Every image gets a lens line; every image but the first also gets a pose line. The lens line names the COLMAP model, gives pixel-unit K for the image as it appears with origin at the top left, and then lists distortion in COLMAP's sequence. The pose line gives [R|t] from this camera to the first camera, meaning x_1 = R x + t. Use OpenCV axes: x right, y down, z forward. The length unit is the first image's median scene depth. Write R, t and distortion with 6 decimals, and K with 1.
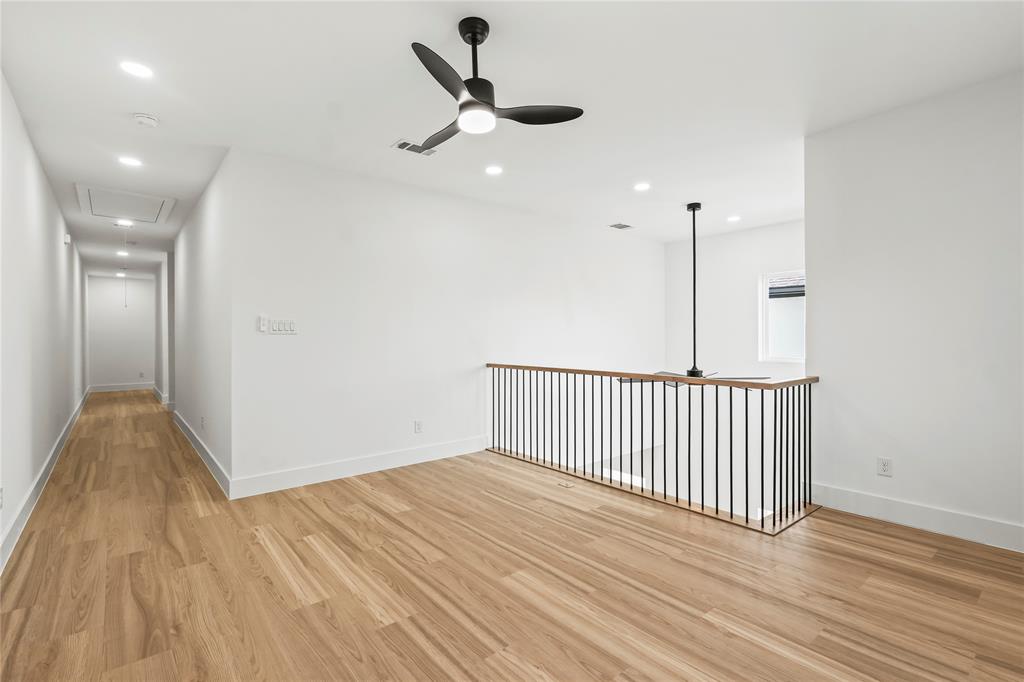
lens RADIAL K [[470.1, 0, 508.8], [0, 470.1, 340.5], [0, 0, 1]] dist [-0.000978, -0.000907]
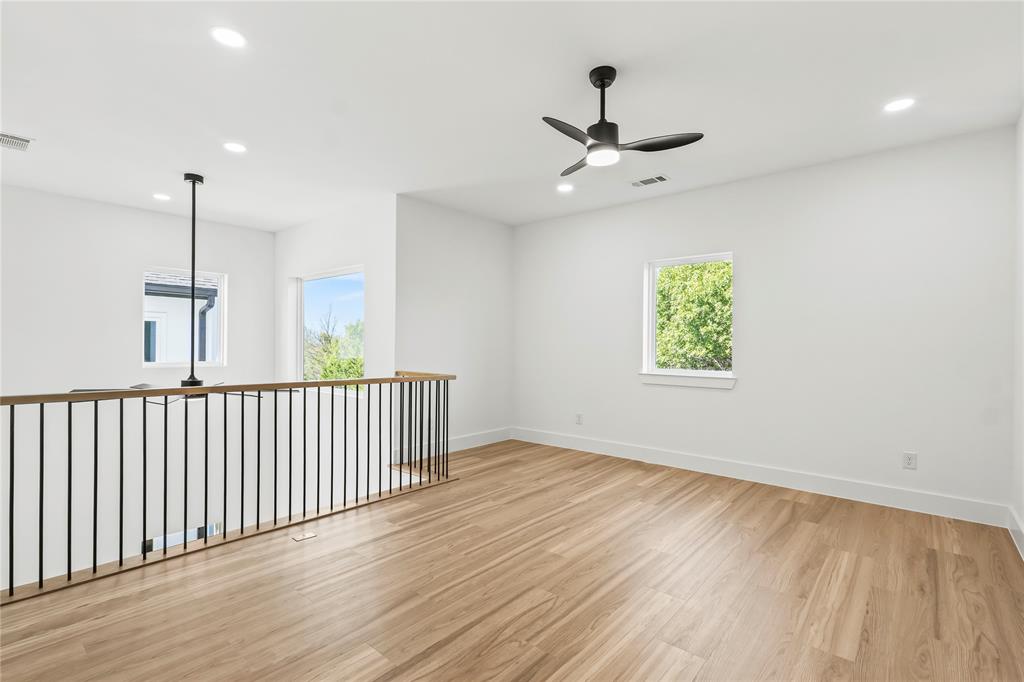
lens RADIAL K [[470.1, 0, 509.0], [0, 470.1, 346.2], [0, 0, 1]] dist [-0.000978, -0.000907]
pose [[-0.163064, -0.003555, 0.986609, -0.873615], [-0.012394, 0.999922, 0.001554, -0.002983], [-0.986538, -0.011975, -0.163095, 1.043948]]
